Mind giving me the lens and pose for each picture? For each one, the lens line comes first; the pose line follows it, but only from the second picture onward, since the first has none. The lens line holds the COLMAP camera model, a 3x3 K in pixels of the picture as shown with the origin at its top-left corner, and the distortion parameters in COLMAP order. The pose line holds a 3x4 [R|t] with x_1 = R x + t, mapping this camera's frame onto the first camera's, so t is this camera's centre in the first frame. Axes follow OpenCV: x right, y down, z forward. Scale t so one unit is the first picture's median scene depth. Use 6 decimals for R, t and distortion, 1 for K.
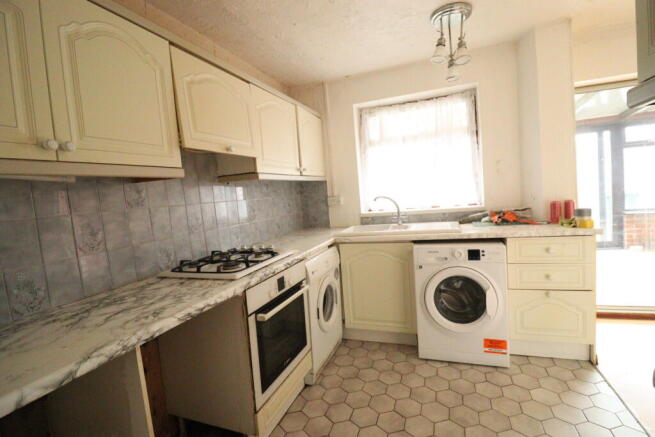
lens RADIAL K [[302.8, 0, 337.8], [0, 302.8, 217.6], [0, 0, 1]] dist [-0.000025, -0.012349]
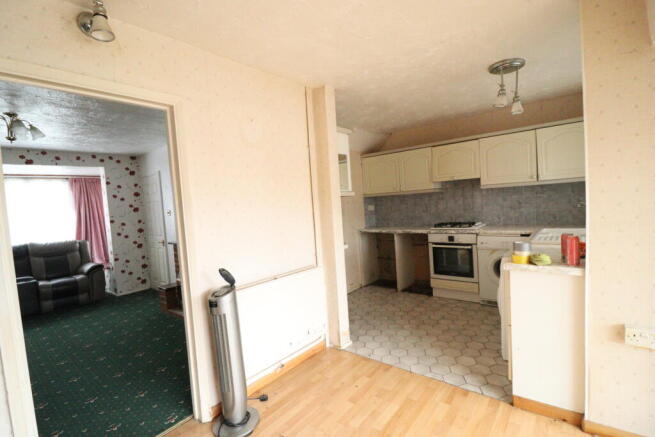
lens RADIAL K [[302.8, 0, 337.8], [0, 302.8, 217.6], [0, 0, 1]] dist [-0.000025, -0.012349]
pose [[-0.307718, 0.150951, -0.939427, 2.238877], [0.013282, 0.987920, 0.154392, -0.309552], [0.951385, 0.035032, -0.306006, 0.894650]]
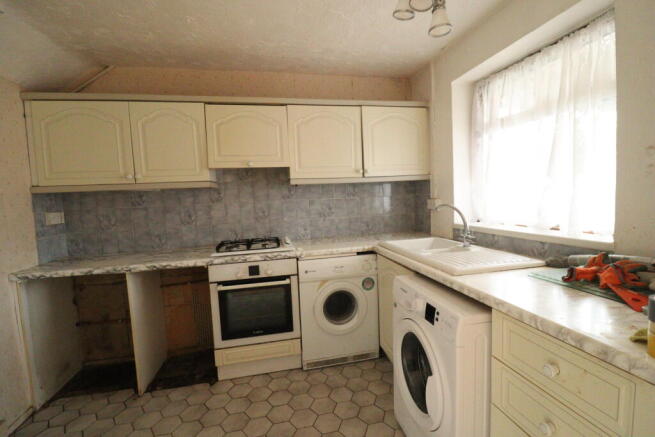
lens RADIAL K [[302.8, 0, 337.8], [0, 302.8, 217.6], [0, 0, 1]] dist [-0.000025, -0.012349]
pose [[0.536814, 0.118717, -0.835306, 1.055062], [-0.070298, 0.992902, 0.095938, -0.151851], [0.840767, 0.007220, 0.541350, 0.616527]]
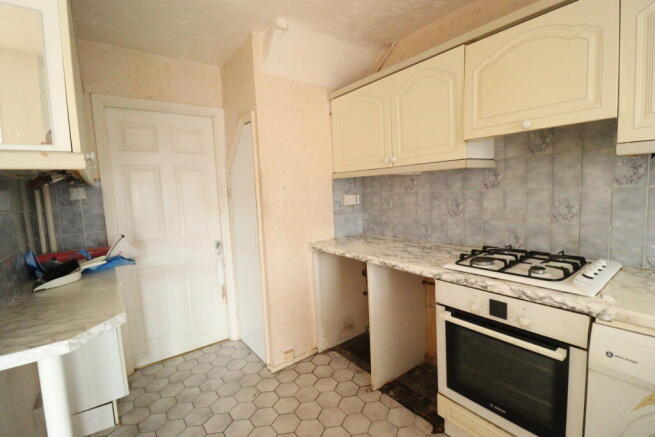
lens RADIAL K [[302.8, 0, 337.8], [0, 302.8, 217.6], [0, 0, 1]] dist [-0.000025, -0.012349]
pose [[-0.526426, 0.184924, -0.829867, 0.610432], [0.016916, 0.978145, 0.207235, -0.167541], [0.850053, 0.095056, -0.518049, 1.046890]]
